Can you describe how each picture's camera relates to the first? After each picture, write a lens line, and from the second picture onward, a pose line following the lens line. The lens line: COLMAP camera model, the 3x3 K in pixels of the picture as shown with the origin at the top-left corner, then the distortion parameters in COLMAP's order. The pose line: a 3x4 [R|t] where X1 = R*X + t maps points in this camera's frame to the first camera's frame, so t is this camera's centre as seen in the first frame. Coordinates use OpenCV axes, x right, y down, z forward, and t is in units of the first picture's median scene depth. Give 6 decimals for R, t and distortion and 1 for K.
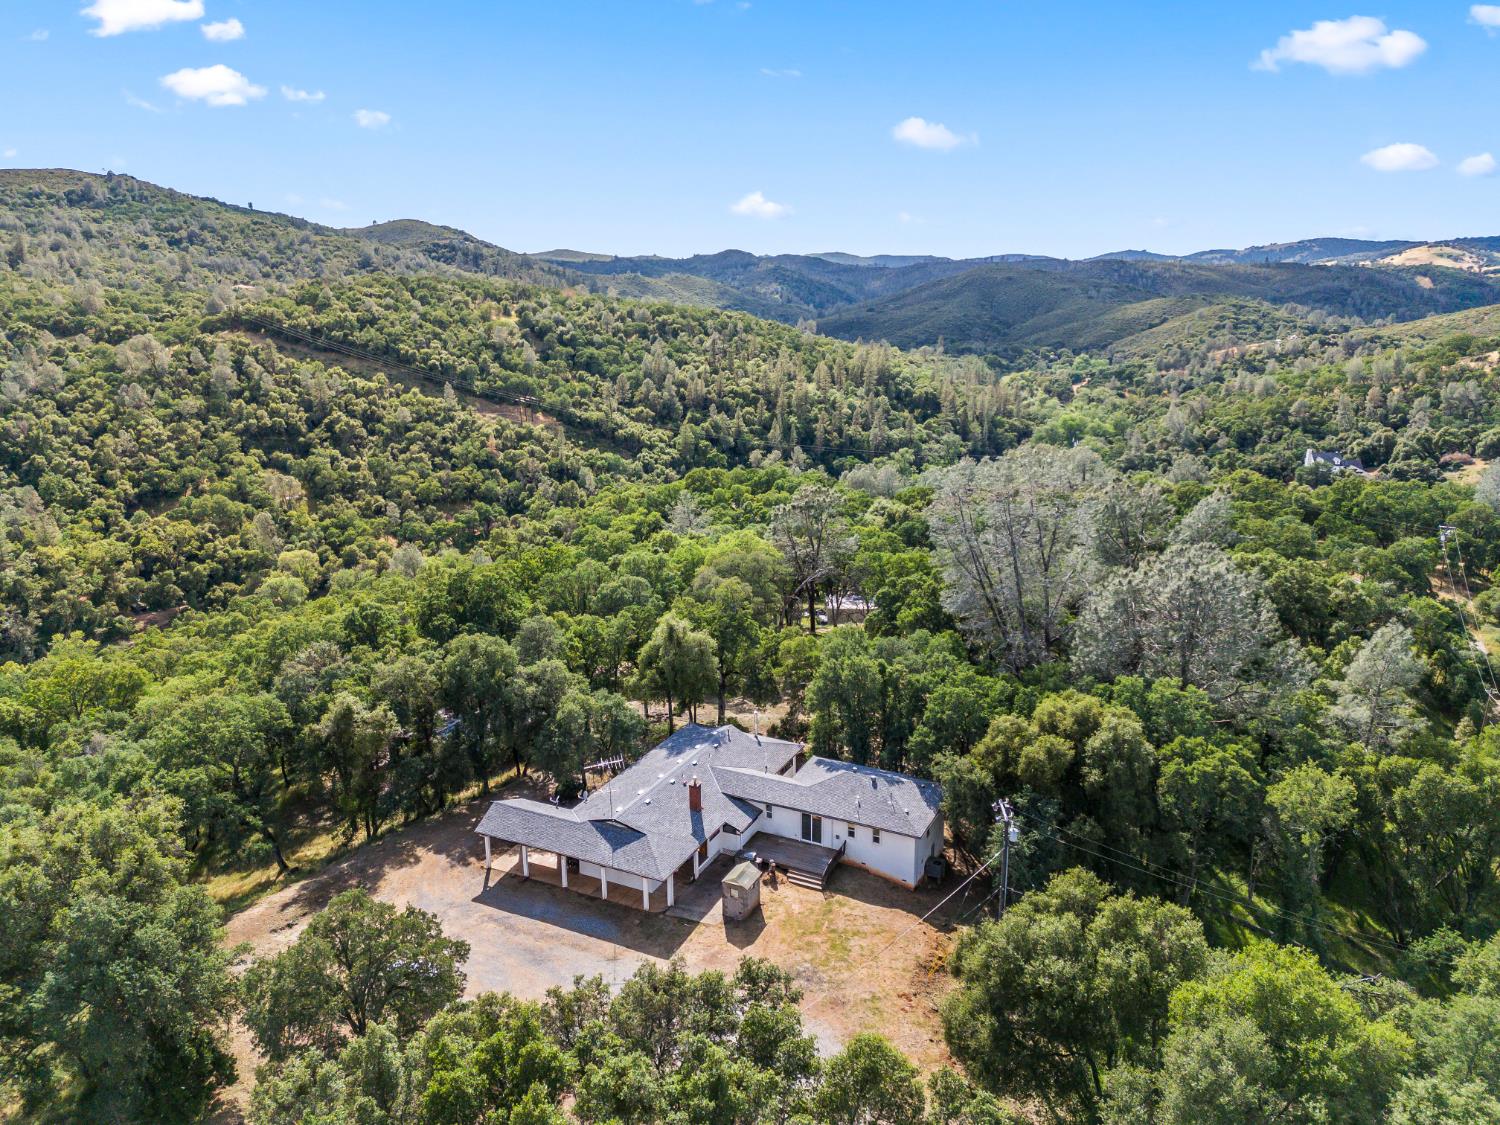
lens RADIAL K [[1100.5, 0, 756.7], [0, 1100.5, 533.2], [0, 0, 1]] dist [0.064181, -0.014323]
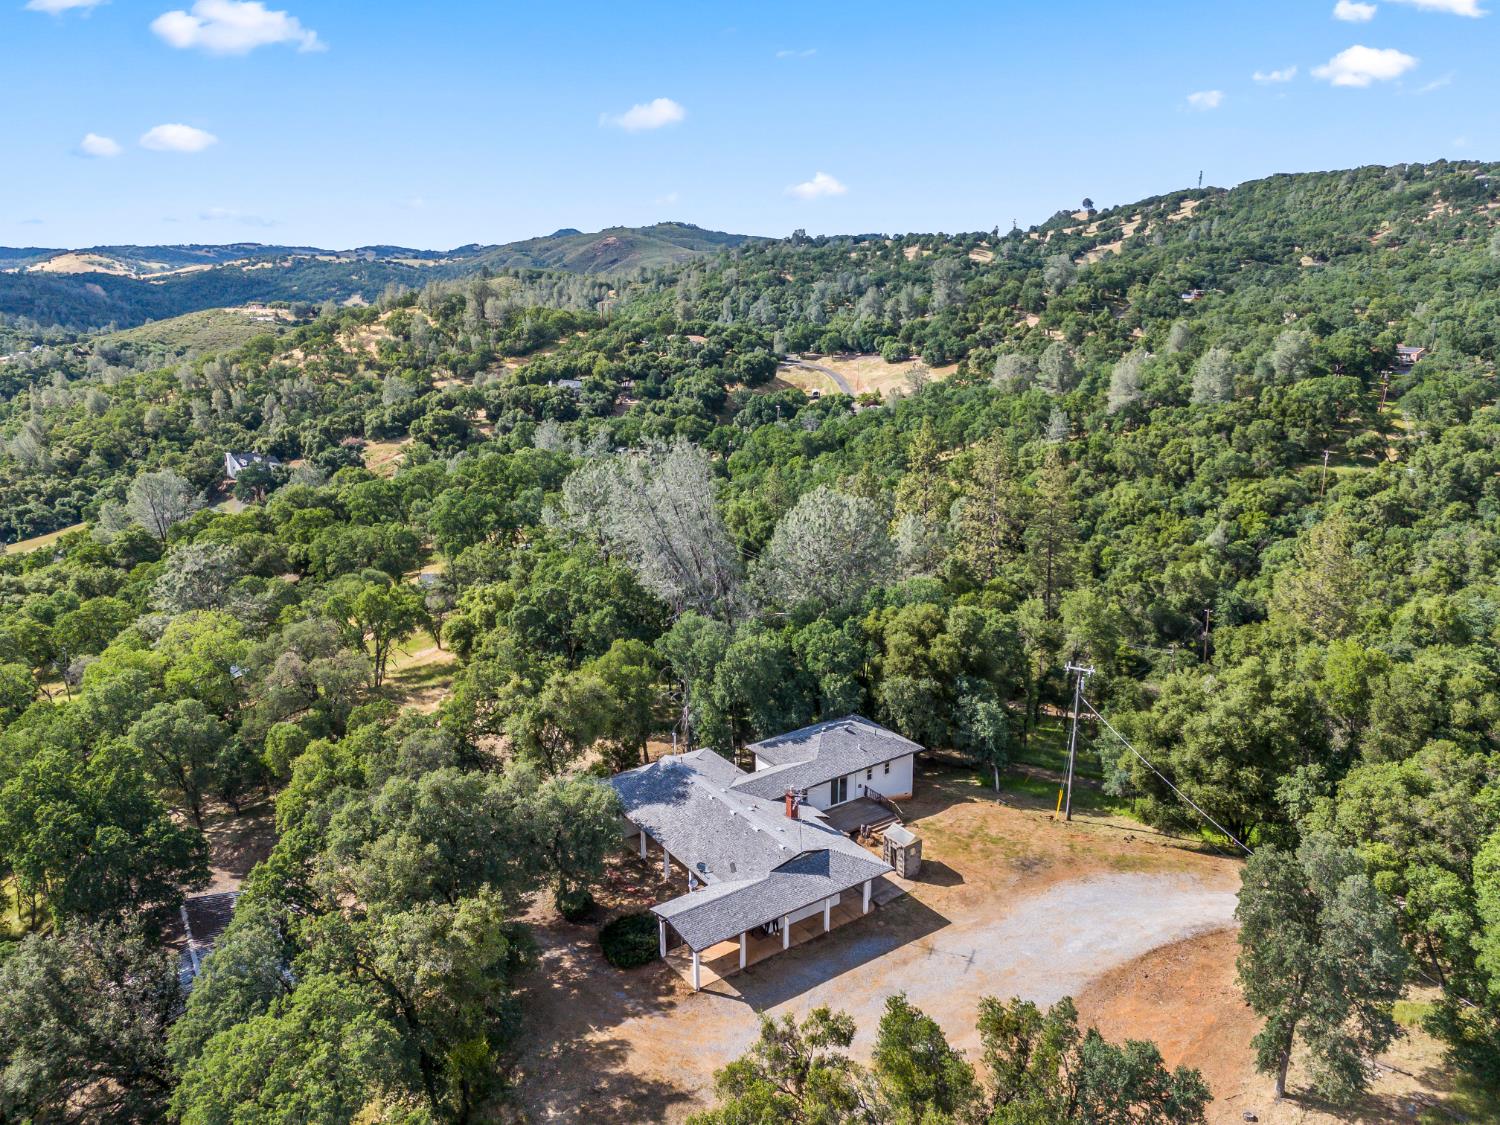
lens RADIAL K [[1100.5, 0, 743.6], [0, 1100.5, 555.7], [0, 0, 1]] dist [0.064181, -0.014323]
pose [[0.491483, -0.224196, 0.841535, -0.836640], [0.213805, 0.967785, 0.132961, -0.114200], [-0.844234, 0.114576, 0.523584, 0.489839]]
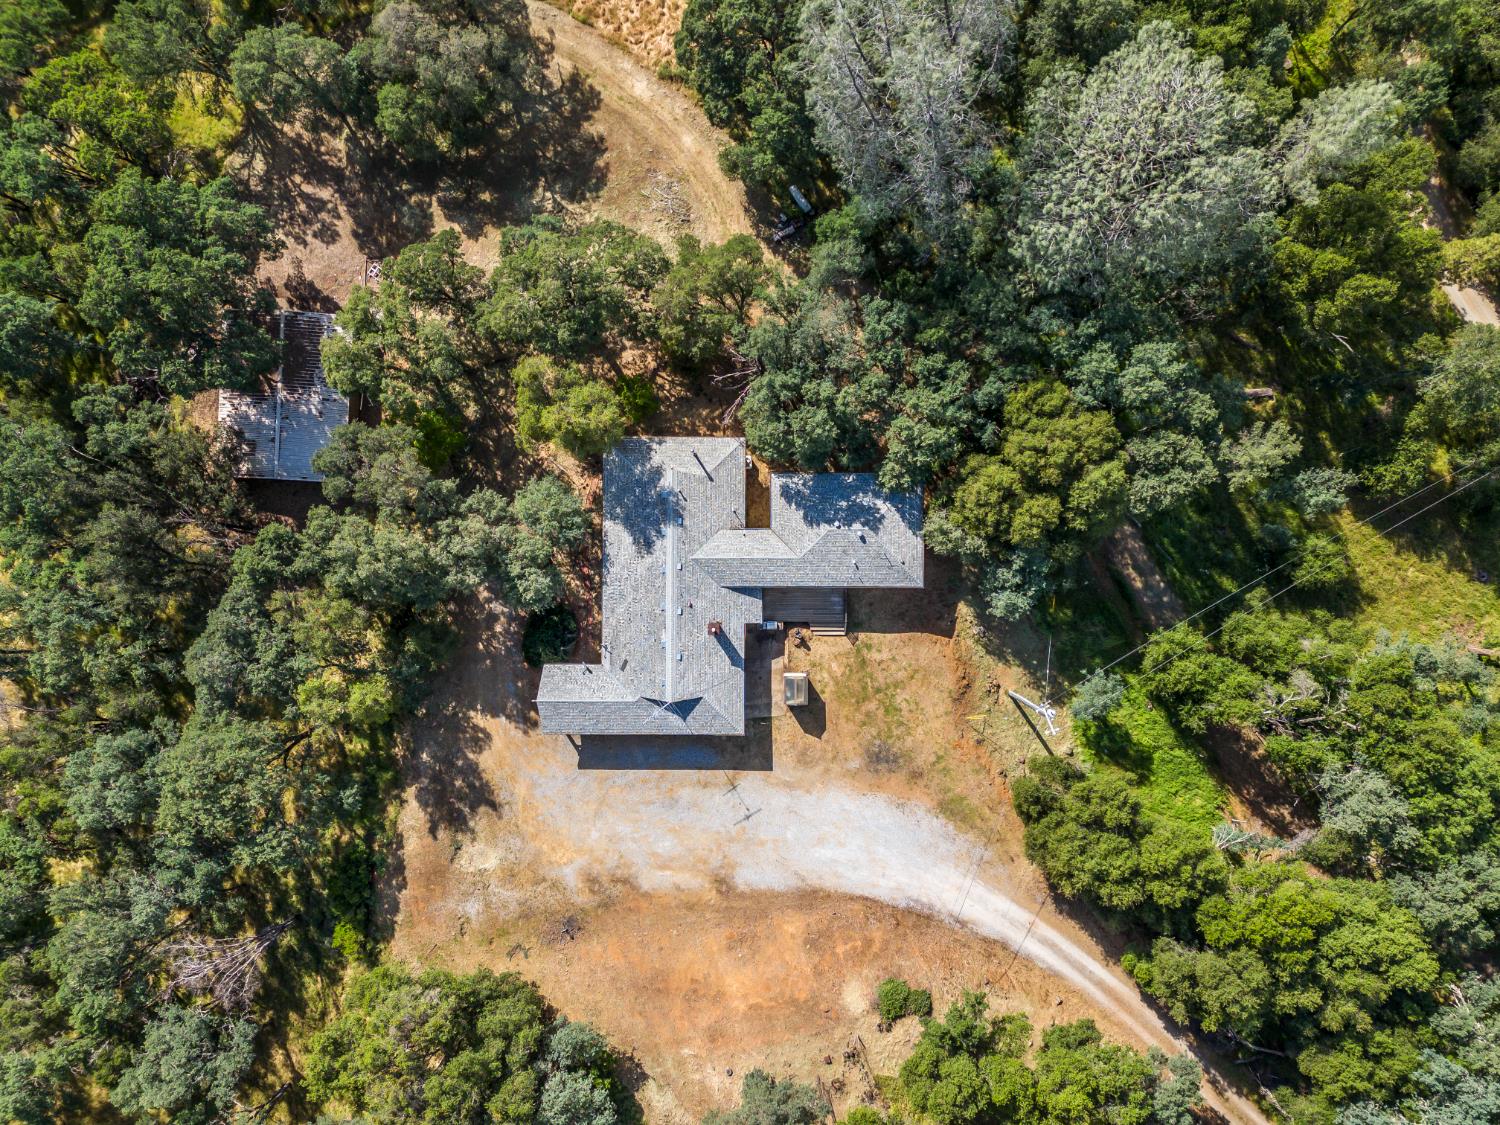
lens RADIAL K [[1100.5, 0, 746.4], [0, 1100.5, 562.9], [0, 0, 1]] dist [0.064181, -0.014323]
pose [[0.898992, -0.437955, 0.003056, -0.004788], [0.108126, 0.228702, 0.967473, -0.775554], [-0.424409, -0.869420, 0.252955, 0.764051]]
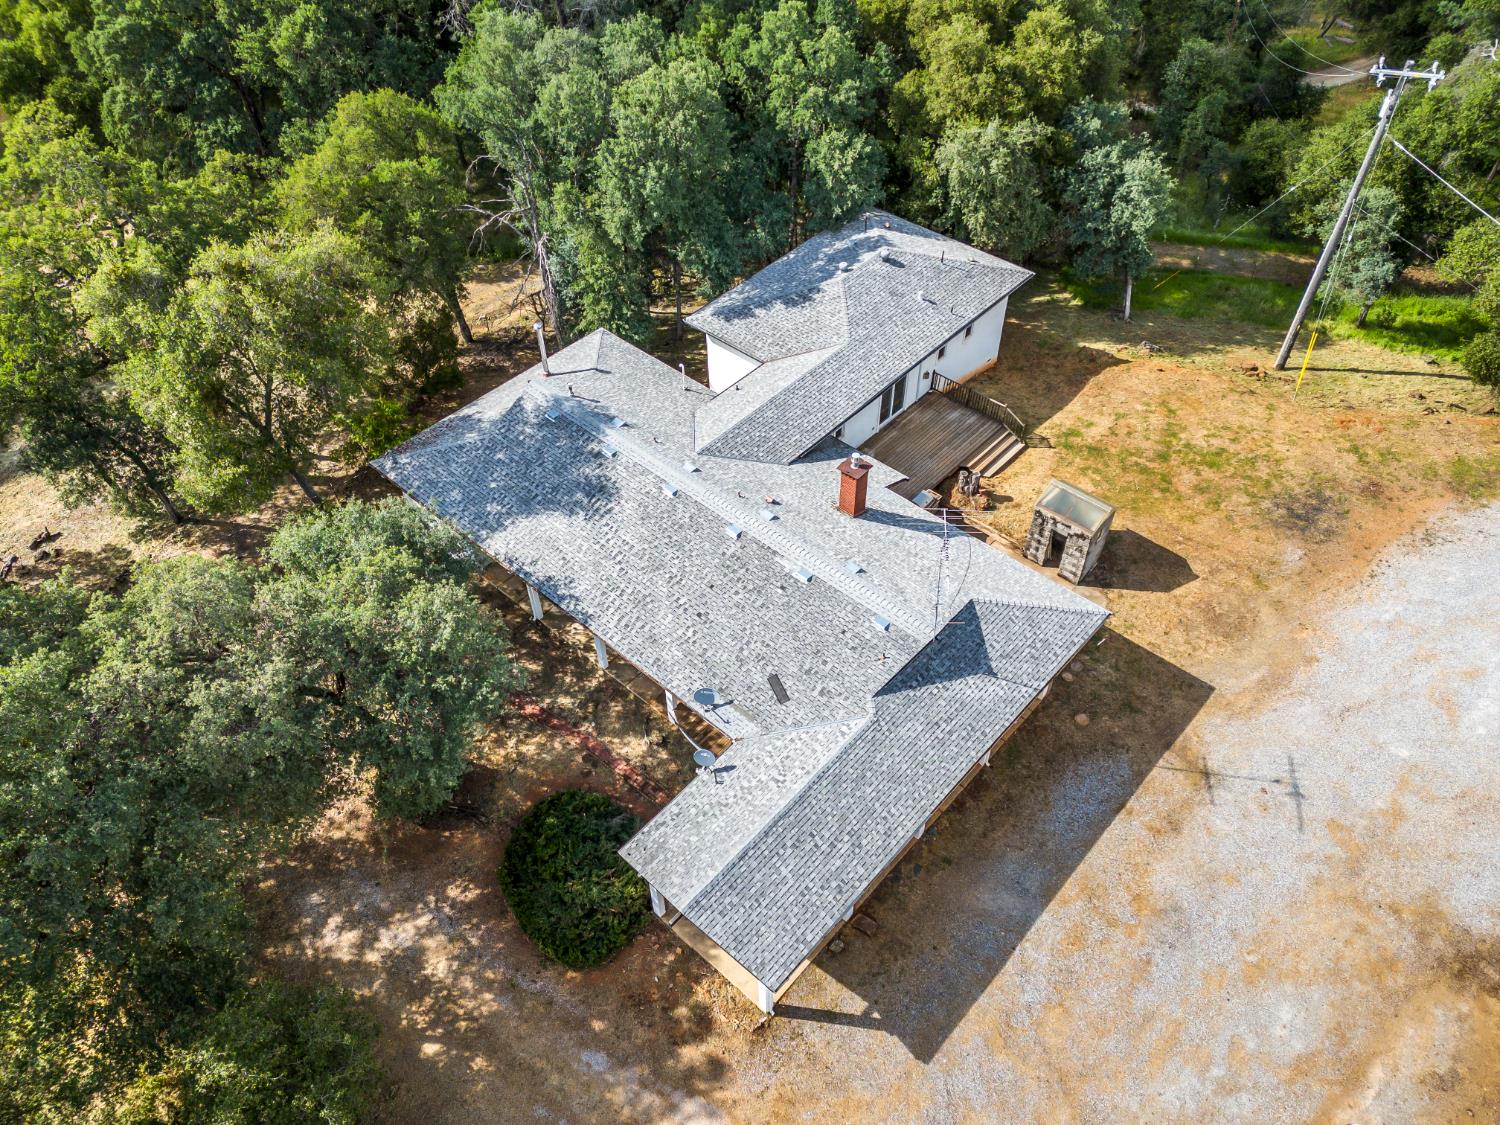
lens RADIAL K [[1100.5, 0, 744.4], [0, 1100.5, 561.7], [0, 0, 1]] dist [0.064181, -0.014323]
pose [[0.283855, -0.696323, 0.659212, -0.373837], [0.247833, 0.717408, 0.651079, -0.039486], [-0.926285, -0.021438, 0.376212, 0.858651]]
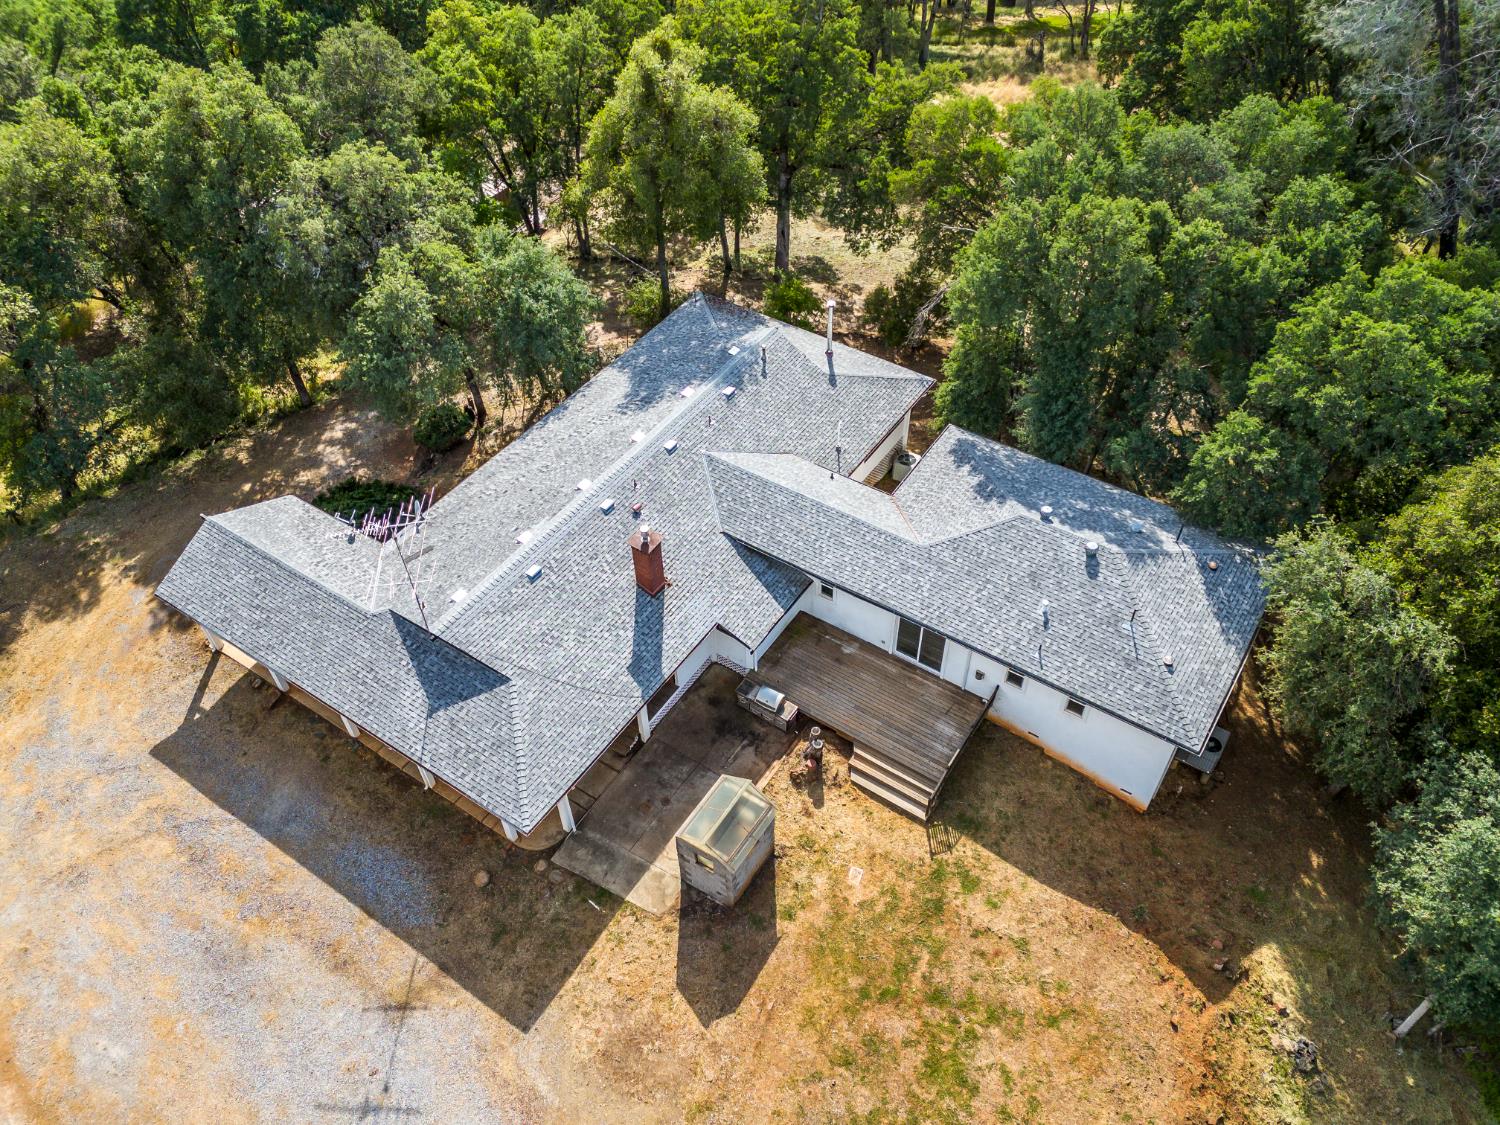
lens RADIAL K [[1100.5, 0, 746.5], [0, 1100.5, 558.3], [0, 0, 1]] dist [0.064181, -0.014323]
pose [[0.989882, 0.093240, -0.106954, 0.025067], [-0.019678, 0.836711, 0.547291, 0.007693], [0.140519, -0.539649, 0.830081, 0.649392]]
